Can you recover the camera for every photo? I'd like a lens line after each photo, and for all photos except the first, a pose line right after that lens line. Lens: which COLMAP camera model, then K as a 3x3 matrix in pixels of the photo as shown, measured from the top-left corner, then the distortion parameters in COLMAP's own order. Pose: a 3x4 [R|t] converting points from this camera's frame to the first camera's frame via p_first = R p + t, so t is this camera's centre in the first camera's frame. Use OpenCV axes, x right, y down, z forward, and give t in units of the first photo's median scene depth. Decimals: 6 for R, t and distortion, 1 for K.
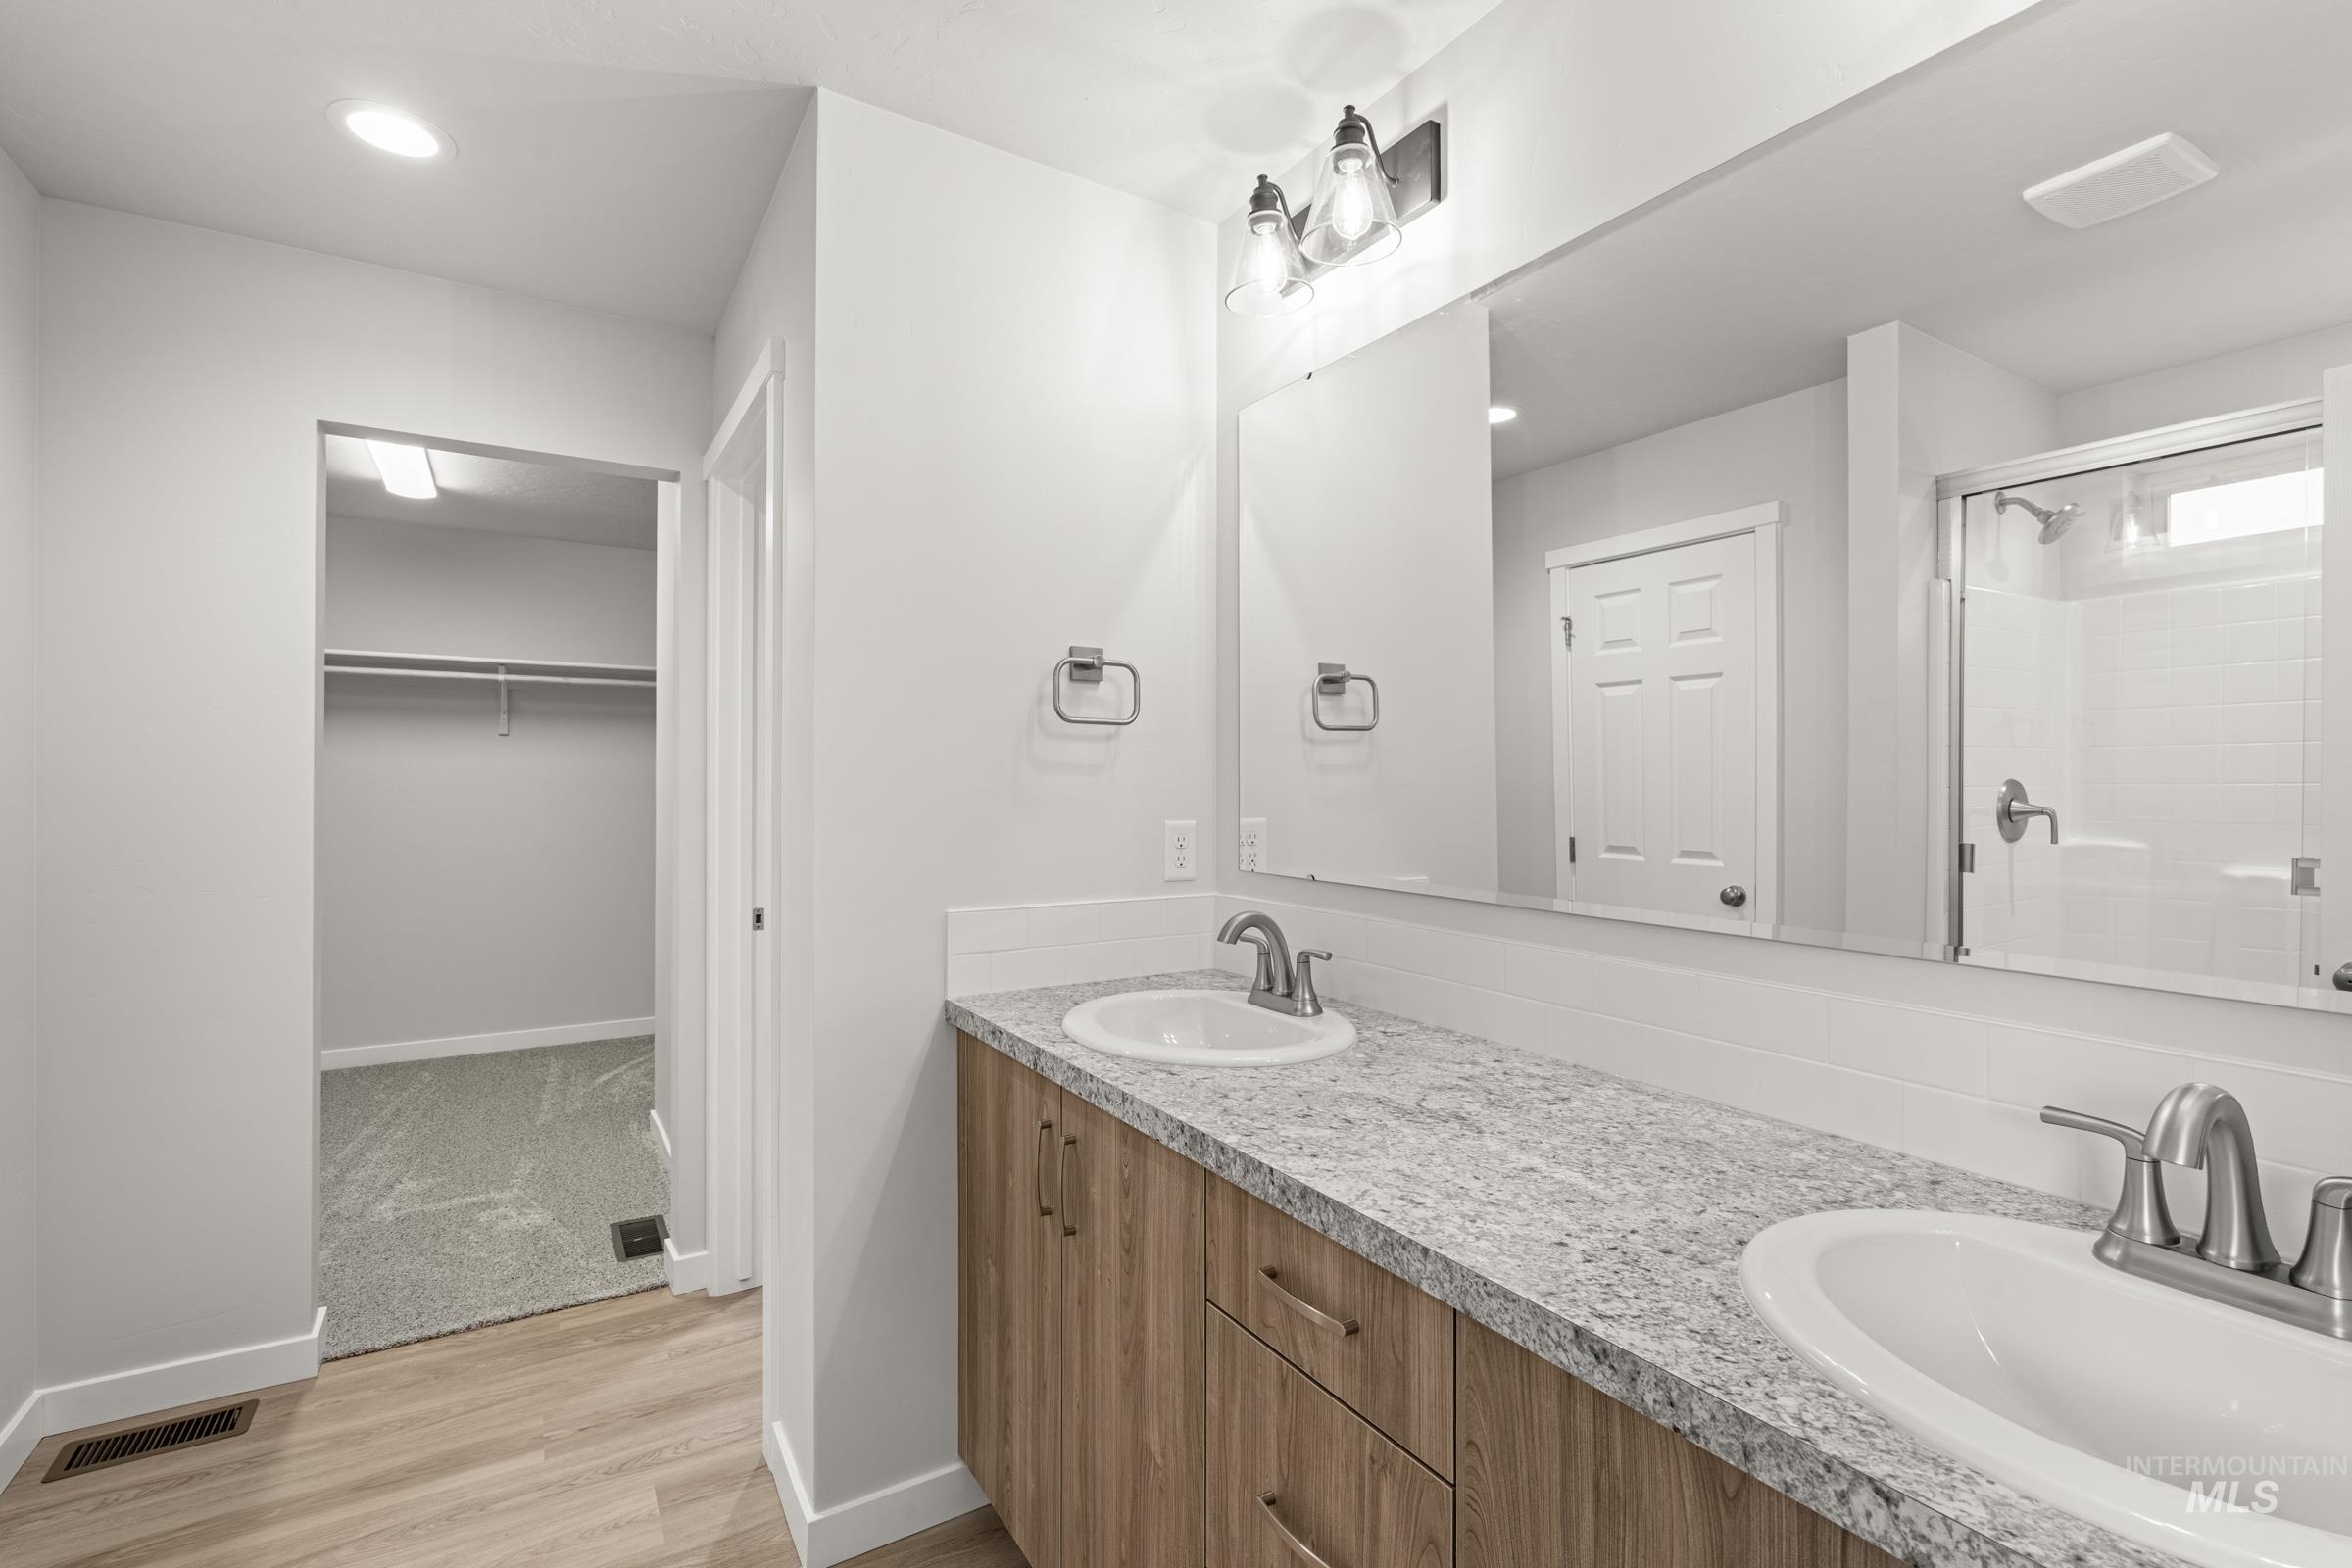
lens RADIAL K [[1085.9, 0, 1201.1], [0, 1085.9, 751.8], [0, 0, 1]] dist [-0.006095, 0.000406]
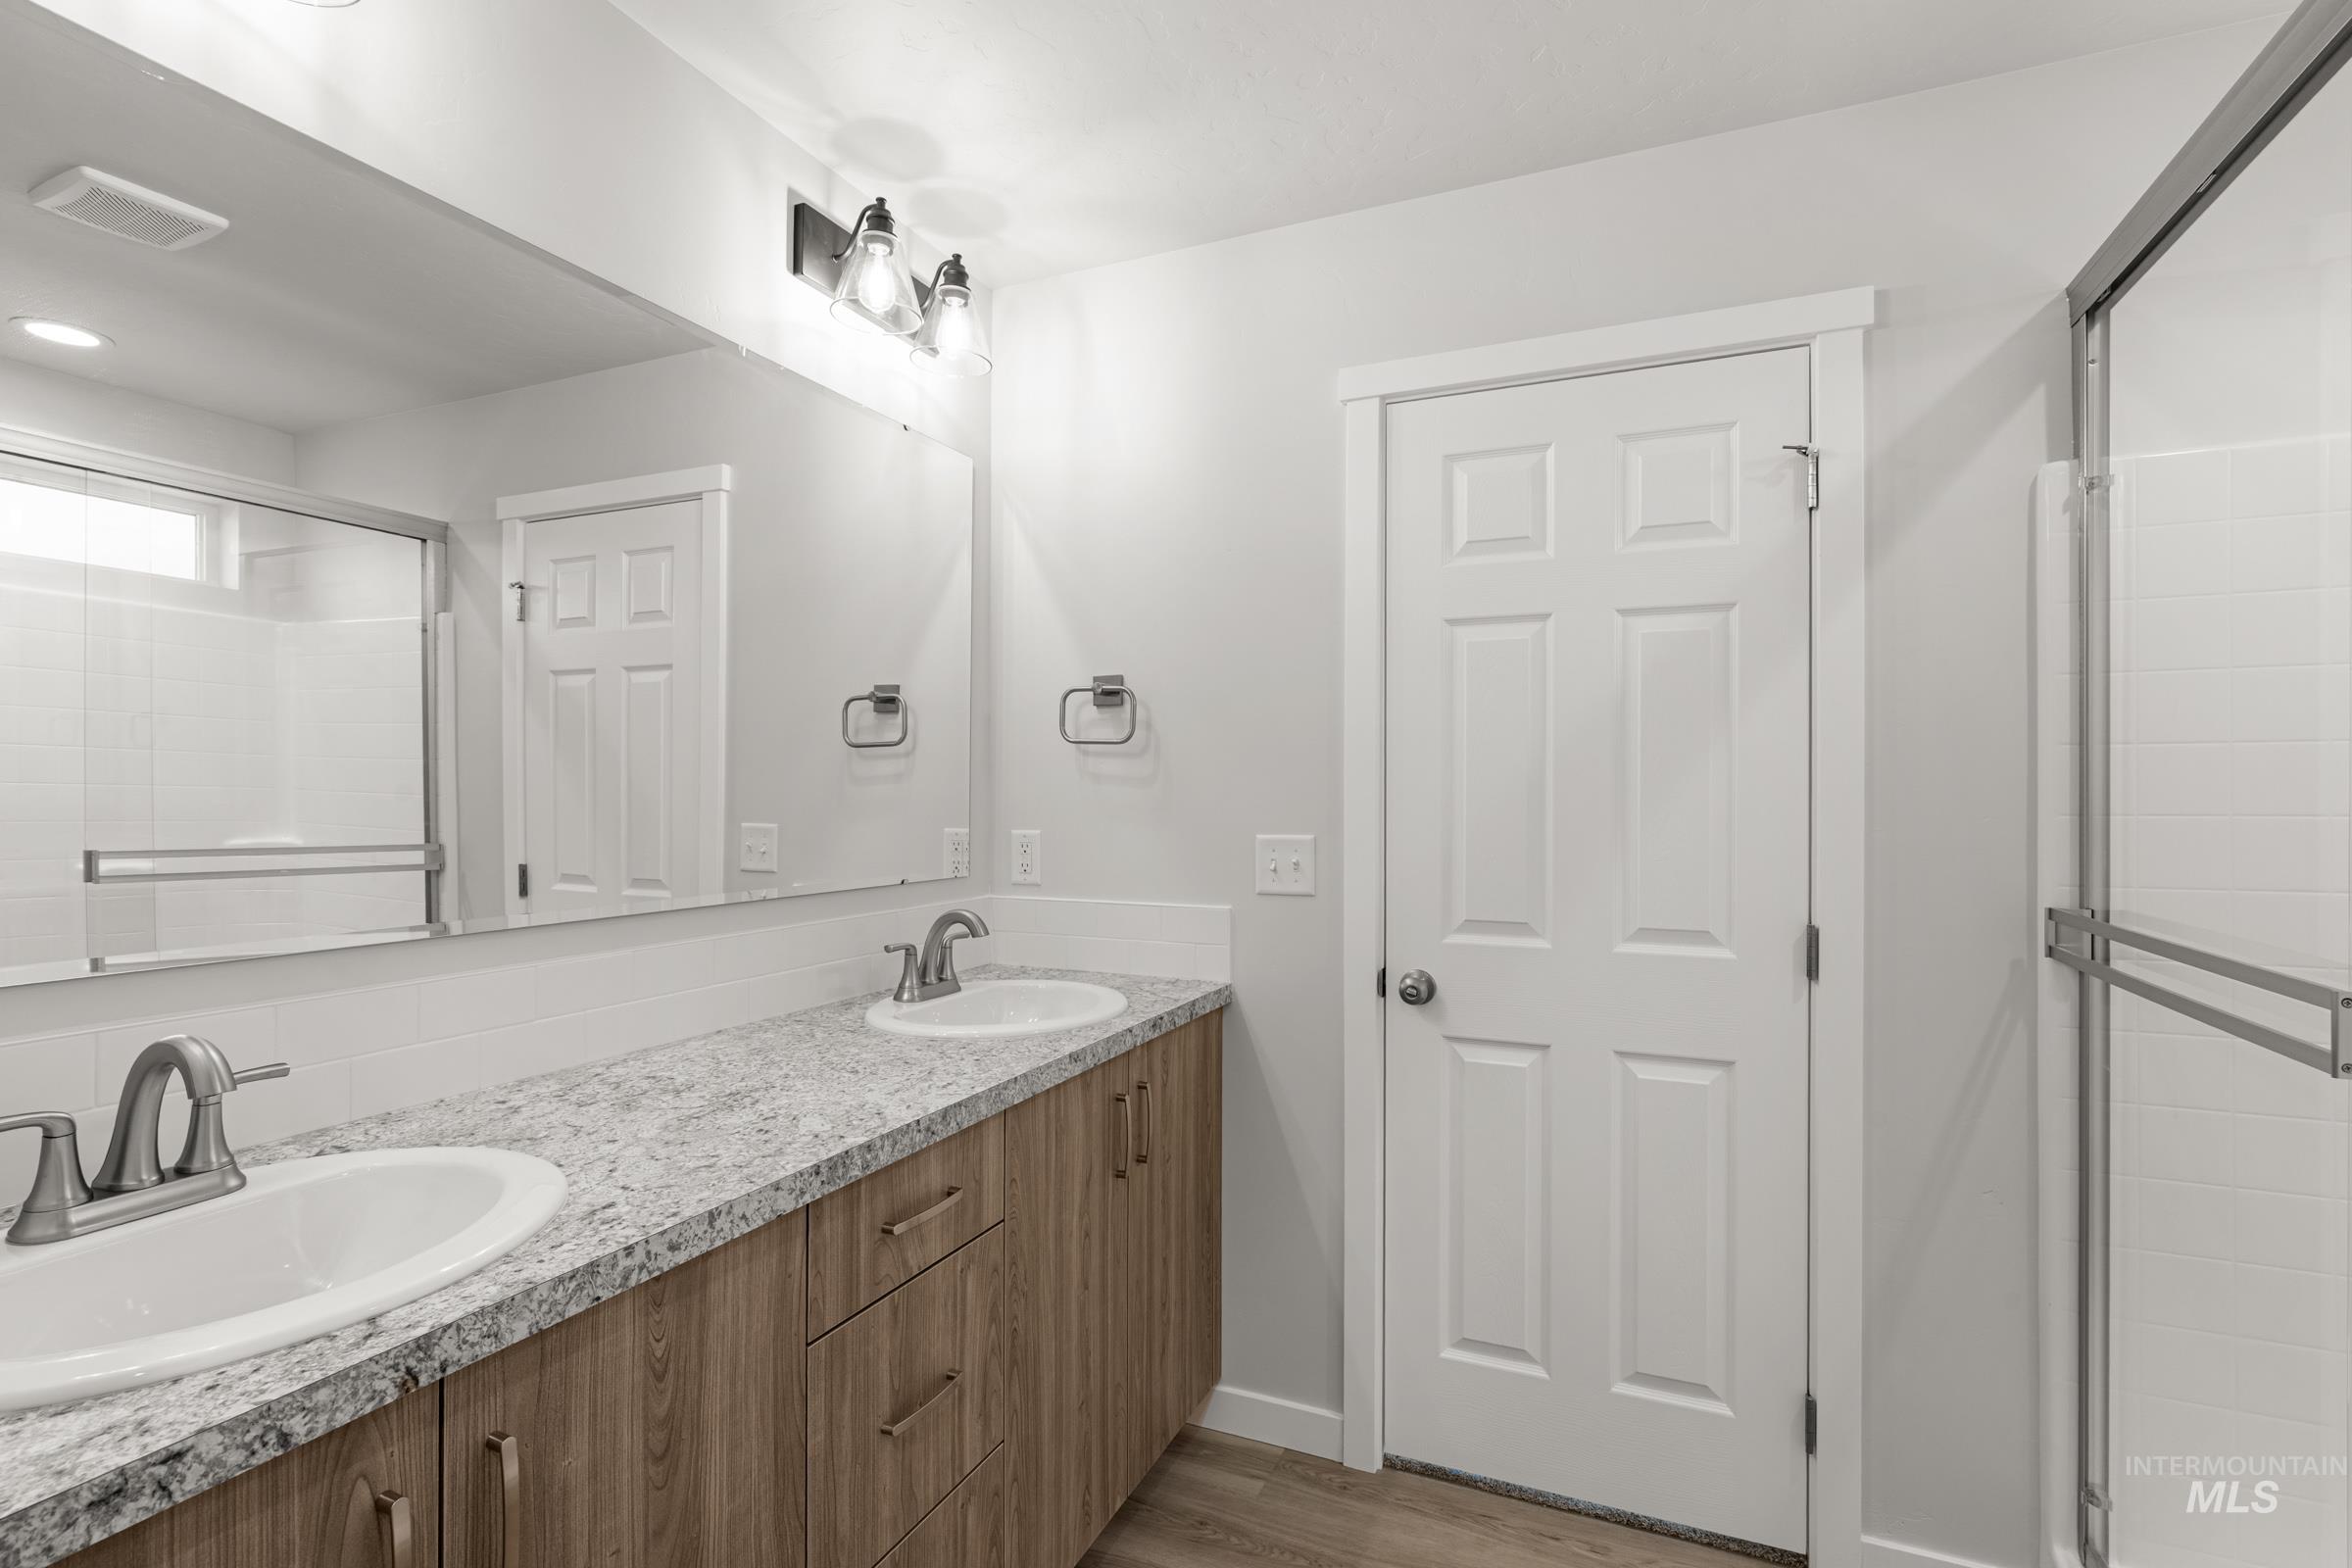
lens RADIAL K [[1085.9, 0, 1173.7], [0, 1085.9, 791.1], [0, 0, 1]] dist [-0.006095, 0.000406]
pose [[-0.550296, -0.003872, 0.834961, -0.988648], [-0.024939, 0.999619, -0.011802, 0.032666], [-0.834597, -0.027318, -0.550183, 1.320978]]
